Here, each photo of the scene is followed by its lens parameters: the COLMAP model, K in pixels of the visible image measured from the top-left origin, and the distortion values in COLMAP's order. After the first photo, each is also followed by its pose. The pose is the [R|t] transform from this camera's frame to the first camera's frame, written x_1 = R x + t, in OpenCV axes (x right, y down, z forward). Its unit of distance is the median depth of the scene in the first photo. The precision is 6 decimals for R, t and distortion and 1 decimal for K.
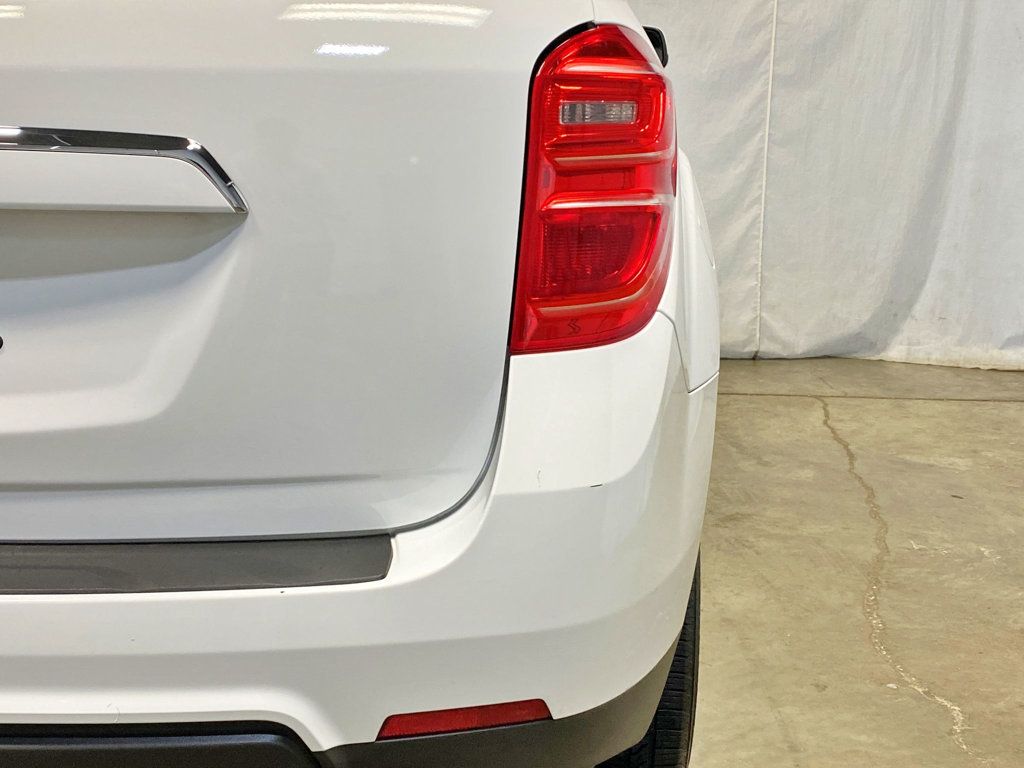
lens RADIAL K [[1440.6, 0, 516.3], [0, 1440.6, 382.0], [0, 0, 1]] dist [0.103800, 0.000000]
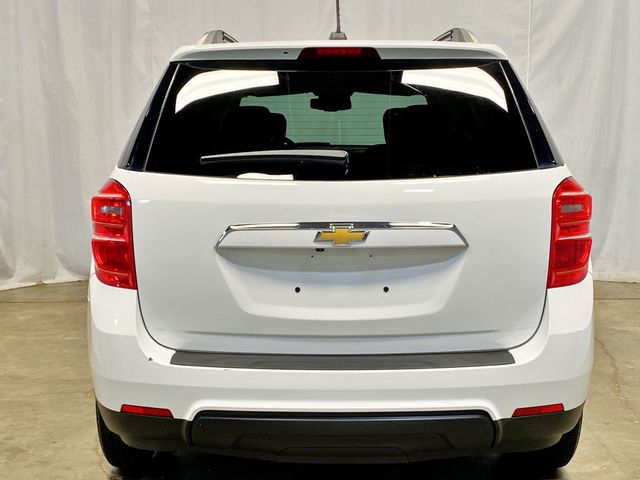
lens RADIAL K [[900.4, 0, 318.6], [0, 900.4, 245.0], [0, 0, 1]] dist [0.103800, 0.000000]
pose [[0.999570, -0.021412, 0.020018, -0.462238], [0.022420, 0.998417, -0.051592, -0.020934], [-0.018882, 0.052019, 0.998468, -0.794681]]
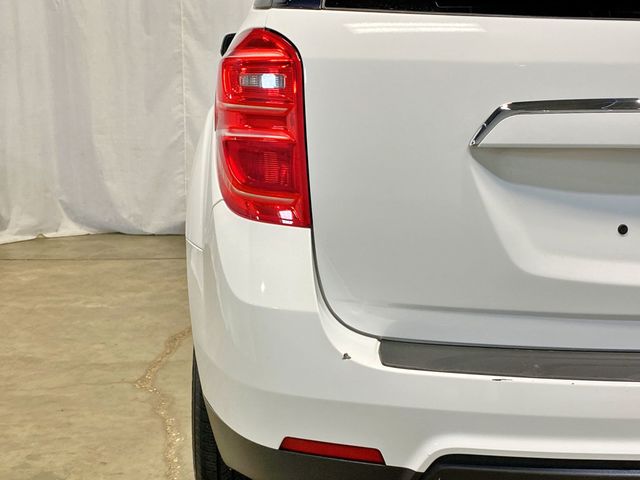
lens RADIAL K [[900.4, 0, 329.0], [0, 900.4, 230.4], [0, 0, 1]] dist [0.103800, 0.000000]
pose [[0.998031, -0.018907, 0.059801, -0.806991], [0.020413, 0.999487, -0.024680, -0.006570], [-0.059303, 0.025852, 0.997905, -0.010992]]
